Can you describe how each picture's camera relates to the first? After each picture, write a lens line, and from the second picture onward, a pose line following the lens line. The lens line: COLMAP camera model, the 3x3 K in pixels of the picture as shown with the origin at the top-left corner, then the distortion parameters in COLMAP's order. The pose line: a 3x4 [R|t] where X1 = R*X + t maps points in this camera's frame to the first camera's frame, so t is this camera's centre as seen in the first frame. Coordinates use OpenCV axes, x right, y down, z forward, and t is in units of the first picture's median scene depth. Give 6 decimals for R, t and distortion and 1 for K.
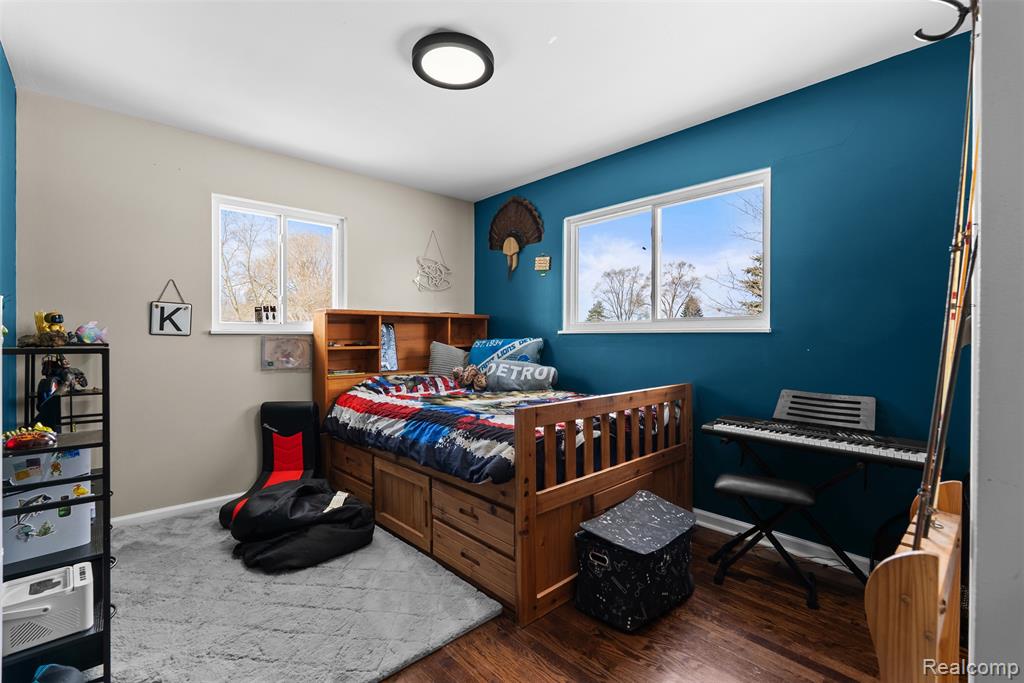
lens RADIAL K [[456.0, 0, 515.8], [0, 456.0, 338.5], [0, 0, 1]] dist [-0.005169, -0.000439]
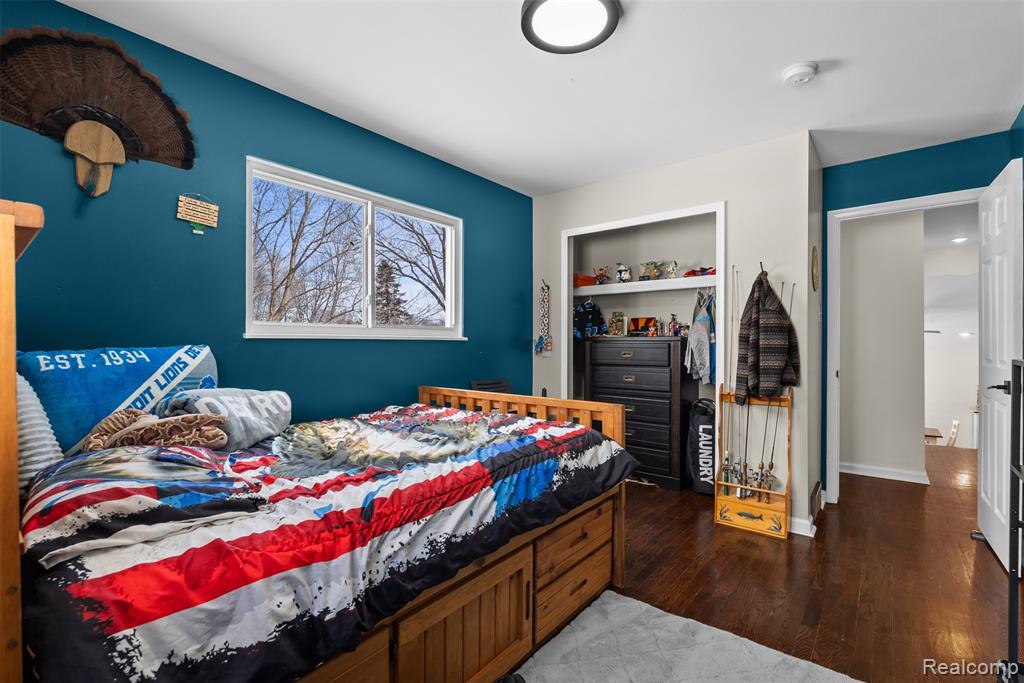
lens RADIAL K [[456.0, 0, 515.7], [0, 456.0, 344.4], [0, 0, 1]] dist [-0.005169, -0.000439]
pose [[-0.138662, -0.001819, 0.990338, -0.715085], [-0.000747, 0.999998, 0.001732, -0.004591], [-0.990340, -0.000499, -0.138663, 0.905771]]
